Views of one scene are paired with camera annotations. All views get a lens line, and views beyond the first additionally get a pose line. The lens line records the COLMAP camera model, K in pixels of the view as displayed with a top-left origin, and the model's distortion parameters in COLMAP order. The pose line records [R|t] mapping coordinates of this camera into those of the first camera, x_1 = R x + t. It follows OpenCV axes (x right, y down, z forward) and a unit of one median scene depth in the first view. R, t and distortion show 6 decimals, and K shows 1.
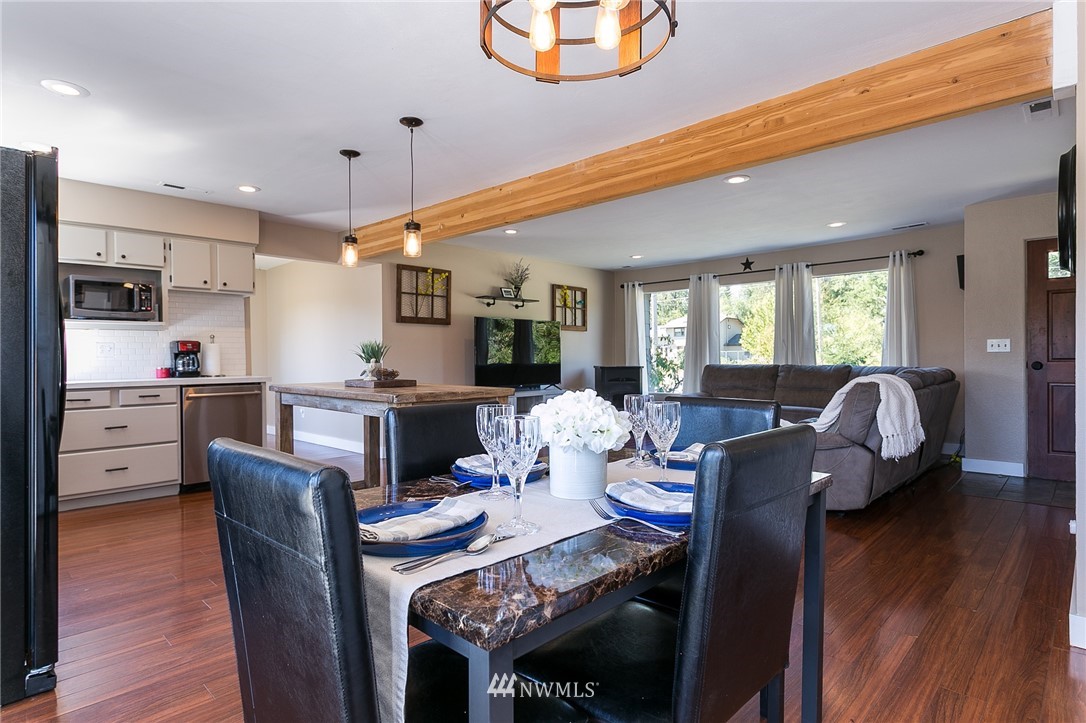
lens RADIAL K [[582.5, 0, 548.4], [0, 582.5, 358.3], [0, 0, 1]] dist [0.003074, 0.000573]
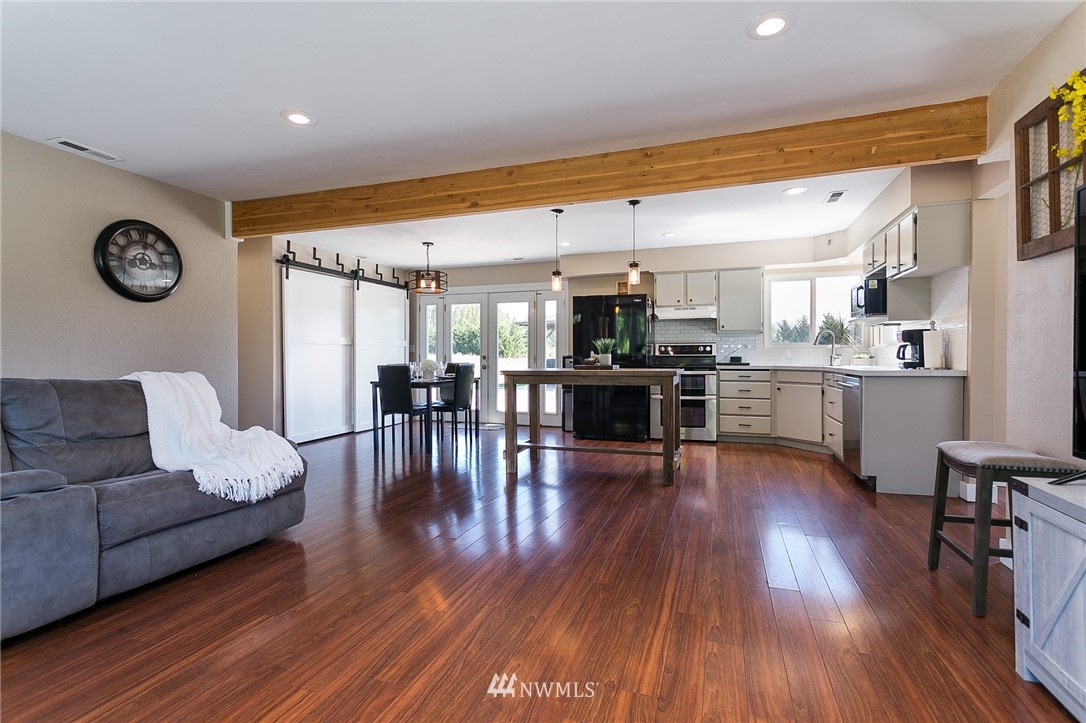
lens RADIAL K [[511.5, 0, 542.4], [0, 511.5, 358.2], [0, 0, 1]] dist [-0.001736, 0.000769]
pose [[-0.913880, 0.011312, -0.405826, 0.175677], [0.010406, 0.999936, 0.004439, 0.003582], [0.405851, -0.000166, -0.913939, 0.994027]]
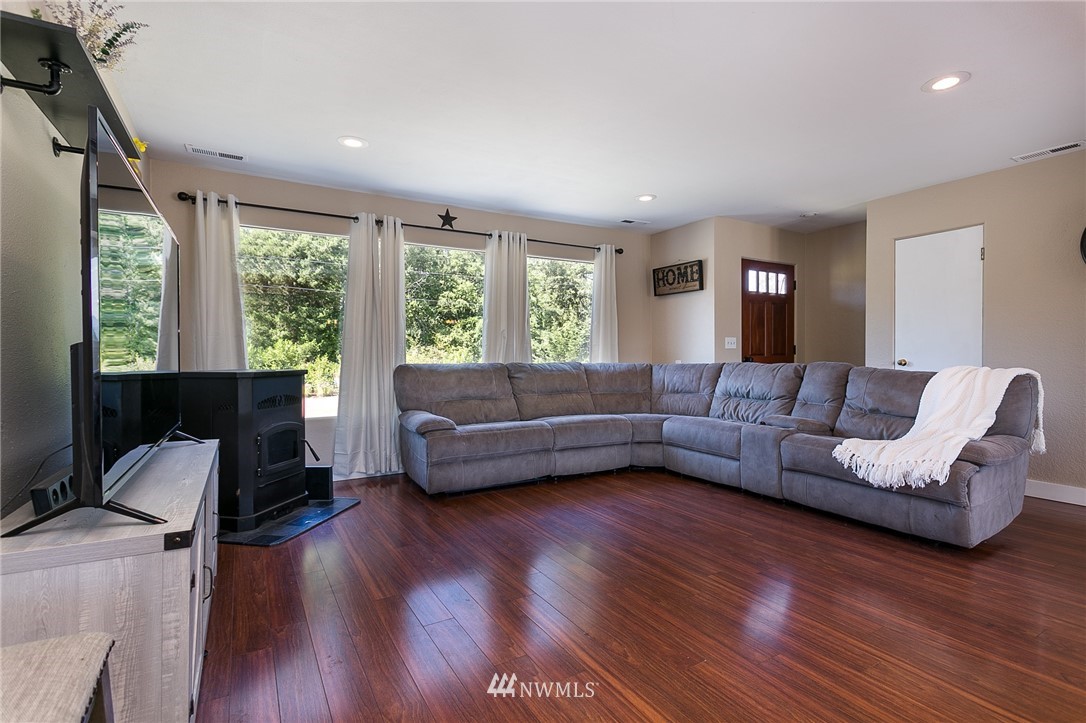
lens RADIAL K [[511.5, 0, 542.4], [0, 511.5, 358.2], [0, 0, 1]] dist [-0.001736, 0.000769]
pose [[0.281612, 0.002366, 0.959526, -0.213464], [0.002430, 0.999992, -0.003179, 0.006588], [-0.959525, 0.003227, 0.281604, 0.730820]]
